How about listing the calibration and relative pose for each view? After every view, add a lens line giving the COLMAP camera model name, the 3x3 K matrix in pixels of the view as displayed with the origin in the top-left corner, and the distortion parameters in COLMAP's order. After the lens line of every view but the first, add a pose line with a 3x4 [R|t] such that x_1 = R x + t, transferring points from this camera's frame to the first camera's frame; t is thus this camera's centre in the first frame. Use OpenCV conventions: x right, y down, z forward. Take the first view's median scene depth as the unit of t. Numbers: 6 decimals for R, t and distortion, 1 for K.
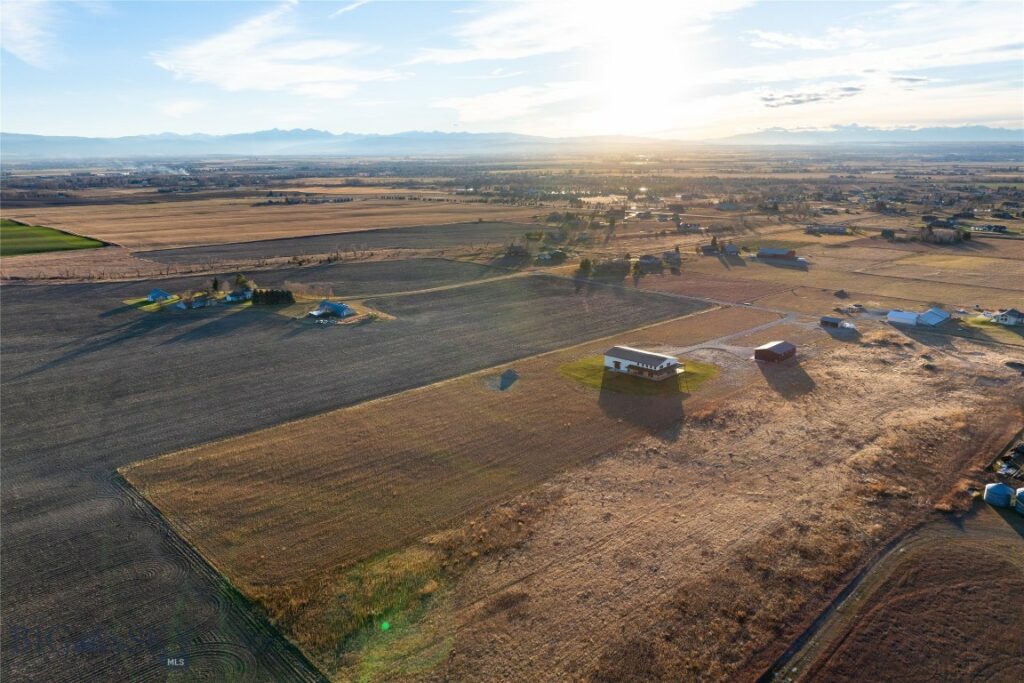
lens RADIAL K [[680.6, 0, 512.0], [0, 680.6, 341.5], [0, 0, 1]] dist [-0.030626, -0.001223]
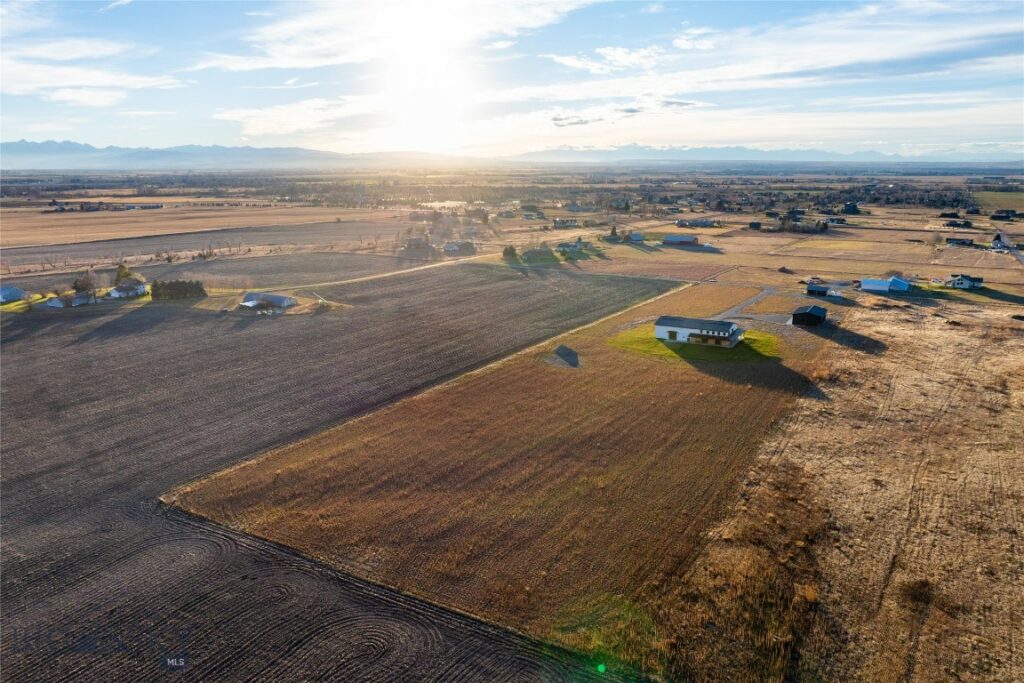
lens RADIAL K [[666.2, 0, 509.3], [0, 666.2, 376.0], [0, 0, 1]] dist [-0.030525, -0.001227]
pose [[0.965253, -0.059421, 0.254470, -0.336764], [0.049889, 0.997796, 0.043755, 0.045867], [-0.256509, -0.029539, 0.966090, 0.225015]]
